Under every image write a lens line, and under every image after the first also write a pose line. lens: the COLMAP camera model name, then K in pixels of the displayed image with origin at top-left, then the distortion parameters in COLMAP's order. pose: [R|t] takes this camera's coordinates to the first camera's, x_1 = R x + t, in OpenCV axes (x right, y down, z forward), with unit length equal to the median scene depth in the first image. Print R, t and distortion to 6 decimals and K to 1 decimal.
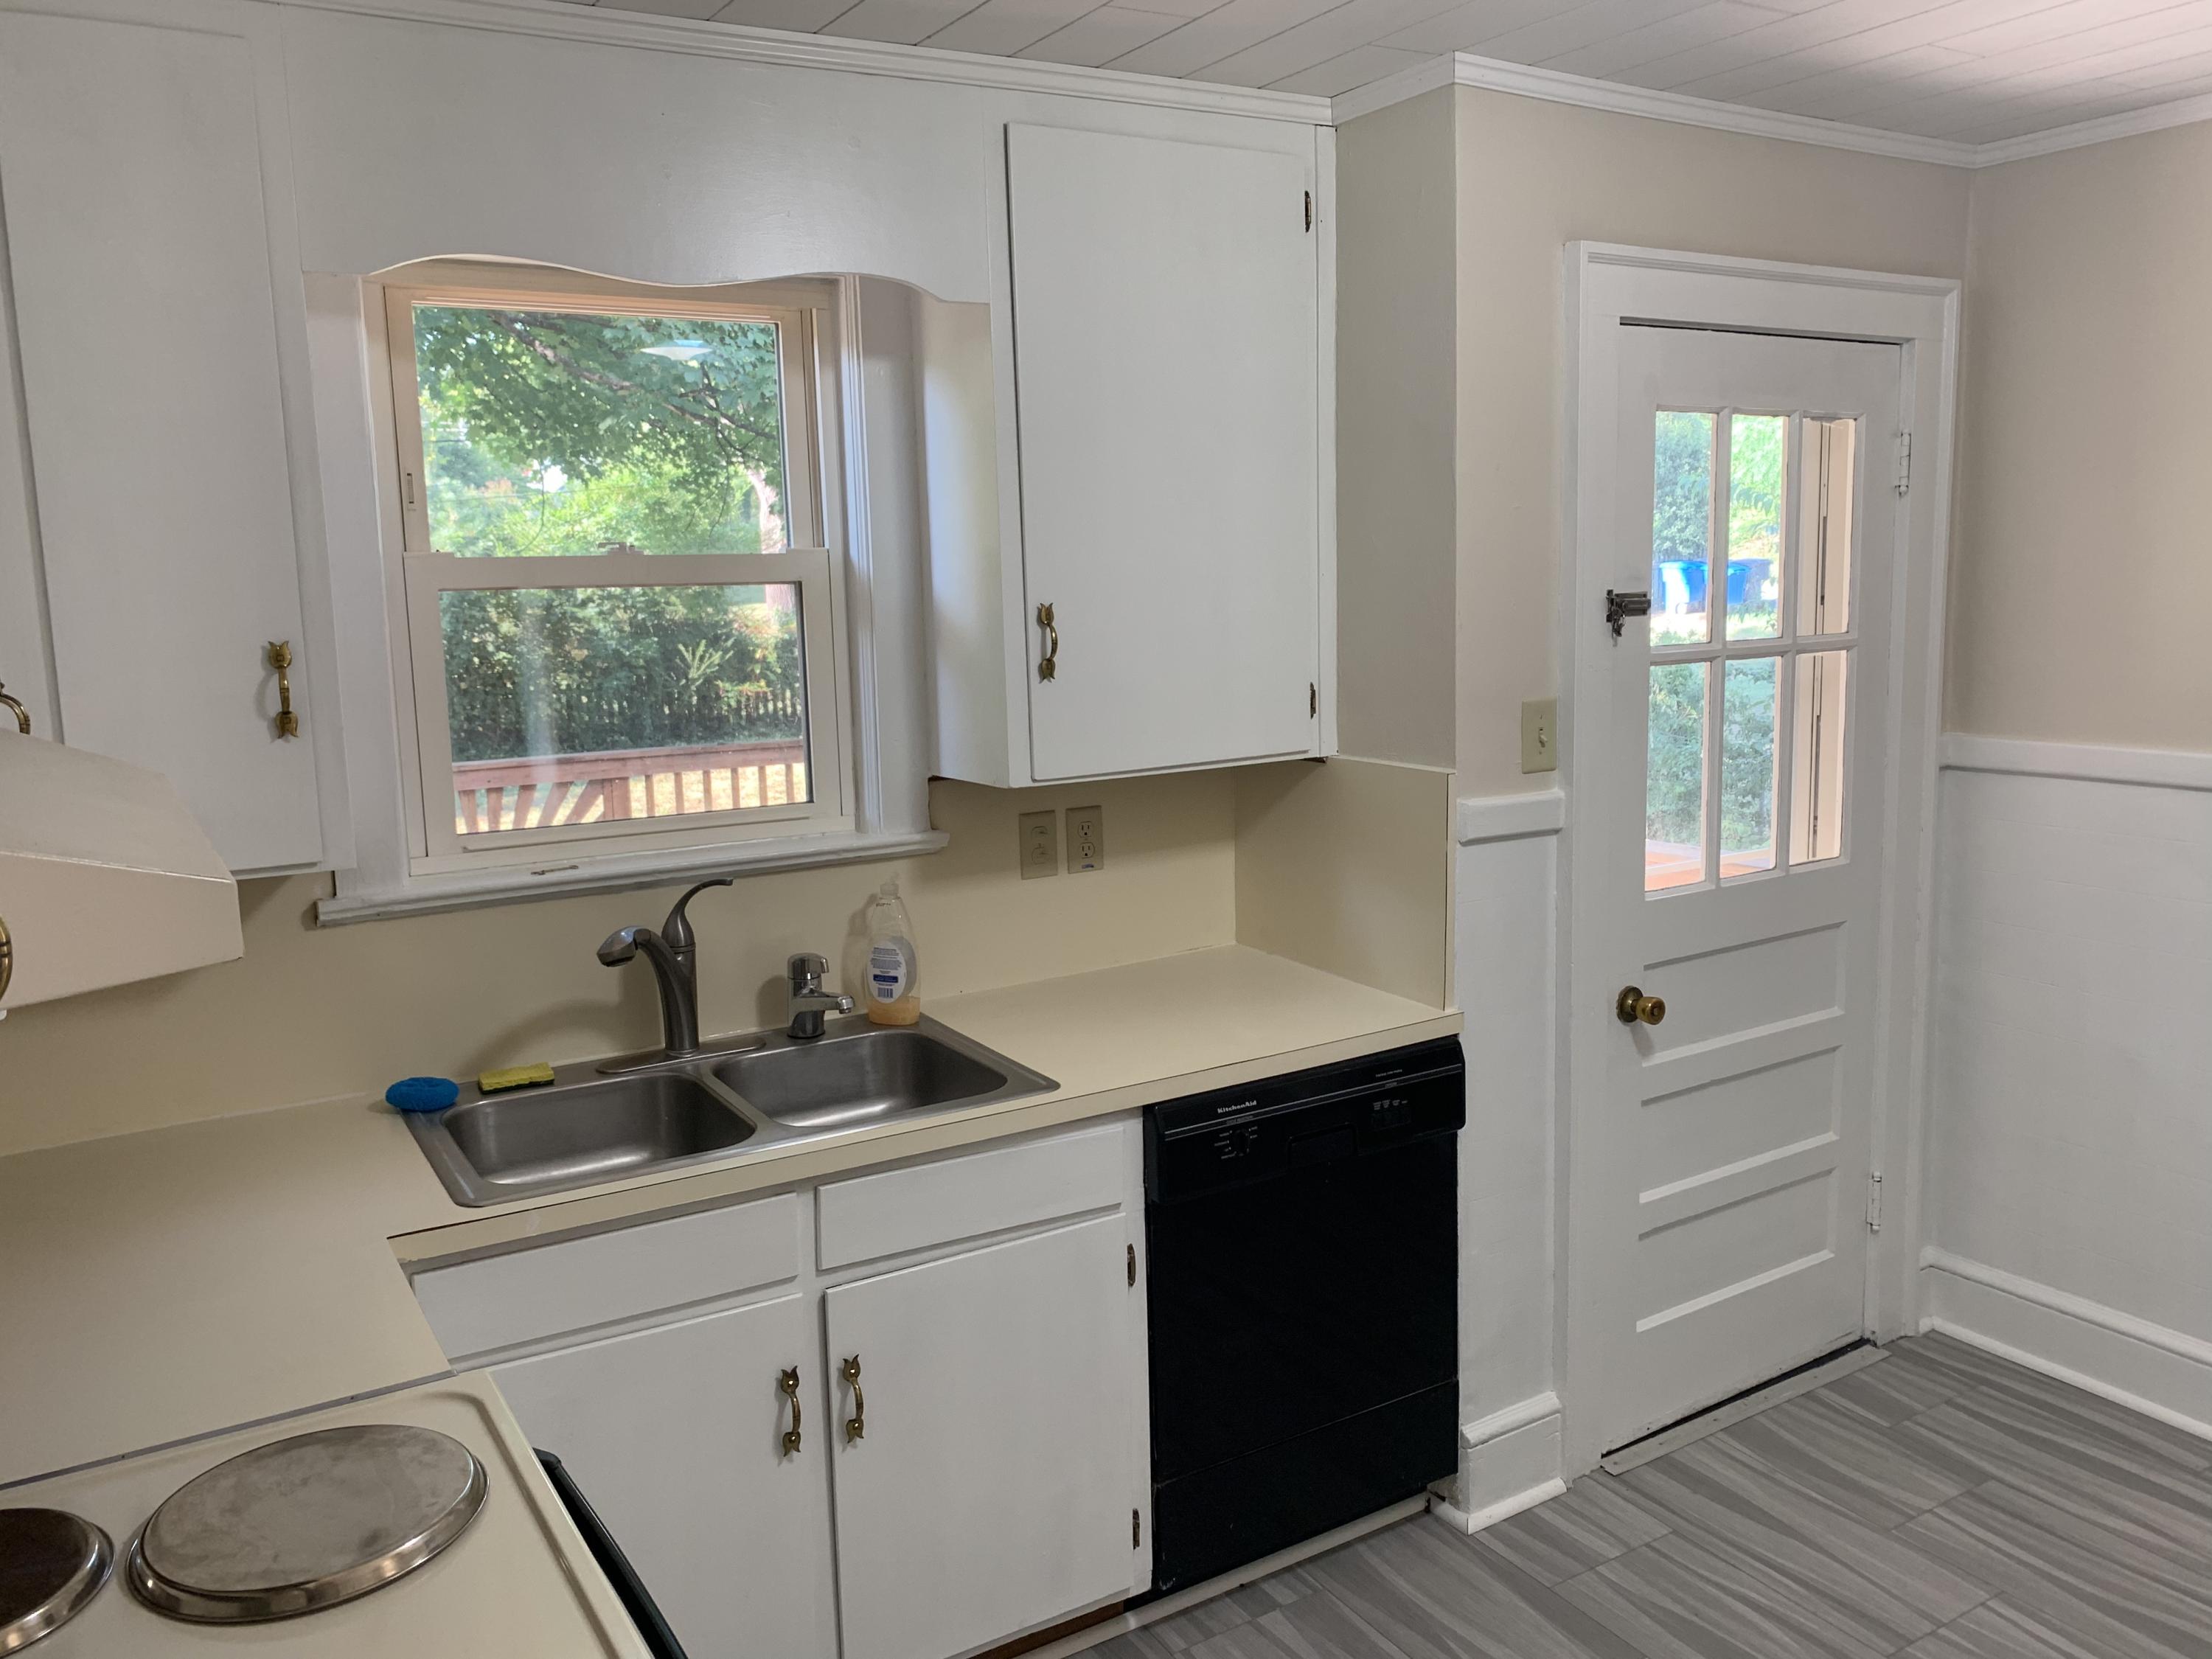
lens RADIAL K [[1670.6, 0, 1113.0], [0, 1670.6, 820.3], [0, 0, 1]] dist [0.055520, -0.108080]
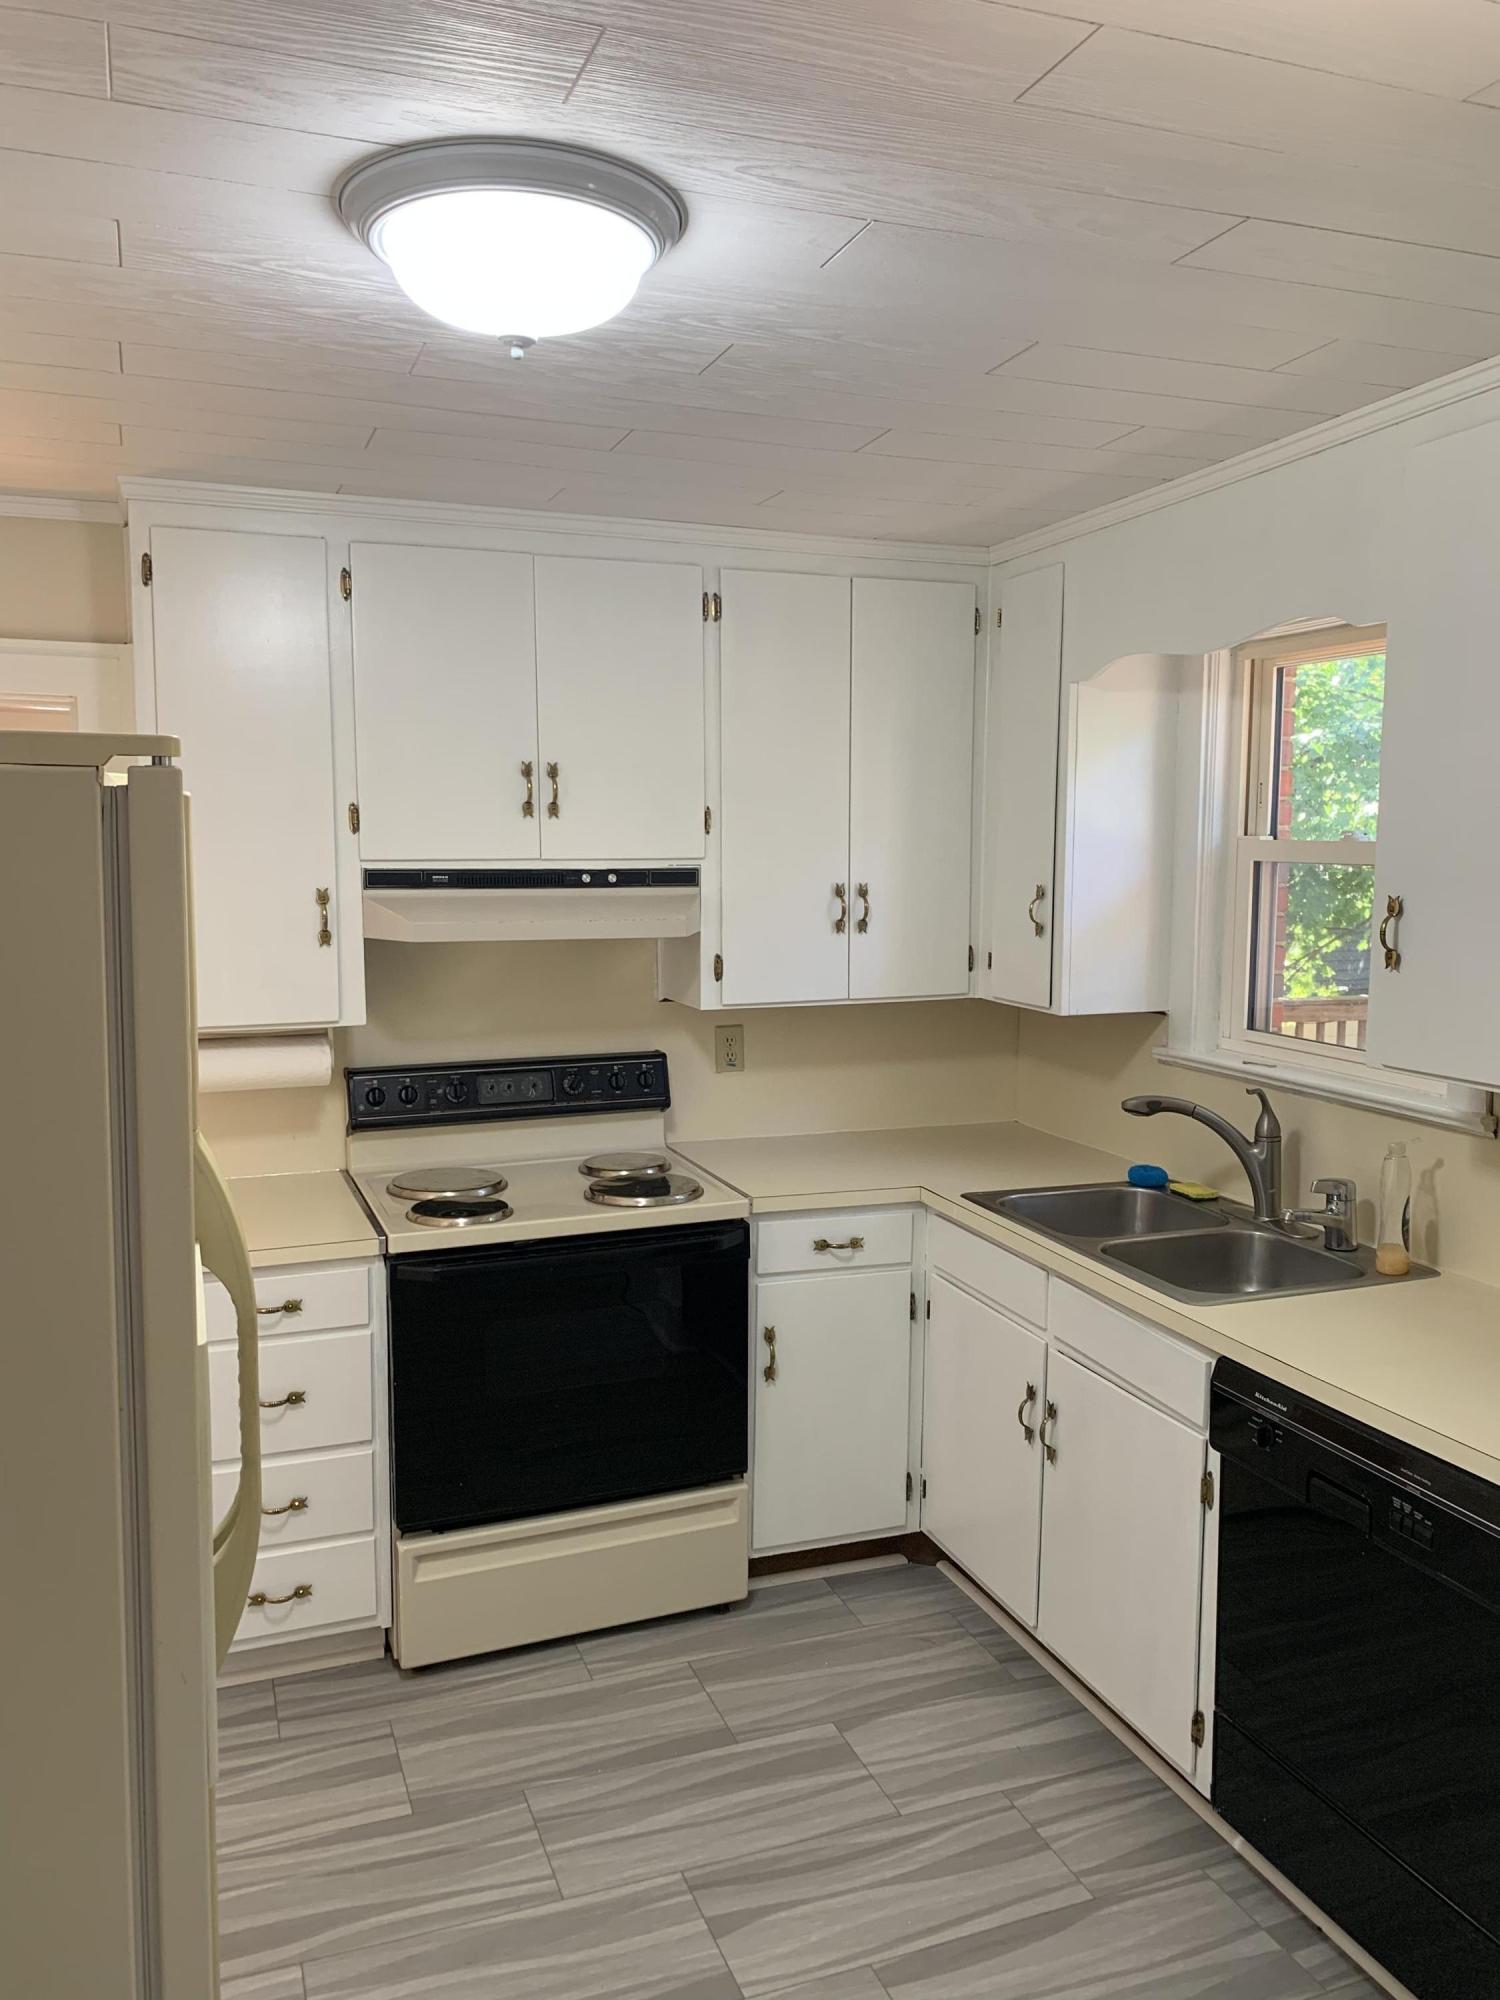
lens RADIAL K [[1510.5, 0, 750.0], [0, 1510.5, 1000.0], [0, 0, 1]] dist [0.055520, -0.108080]
pose [[-0.207269, 0.113478, -0.971680, 0.942849], [-0.135199, 0.980396, 0.143335, -0.144327], [0.968897, 0.161079, -0.187864, 0.786782]]
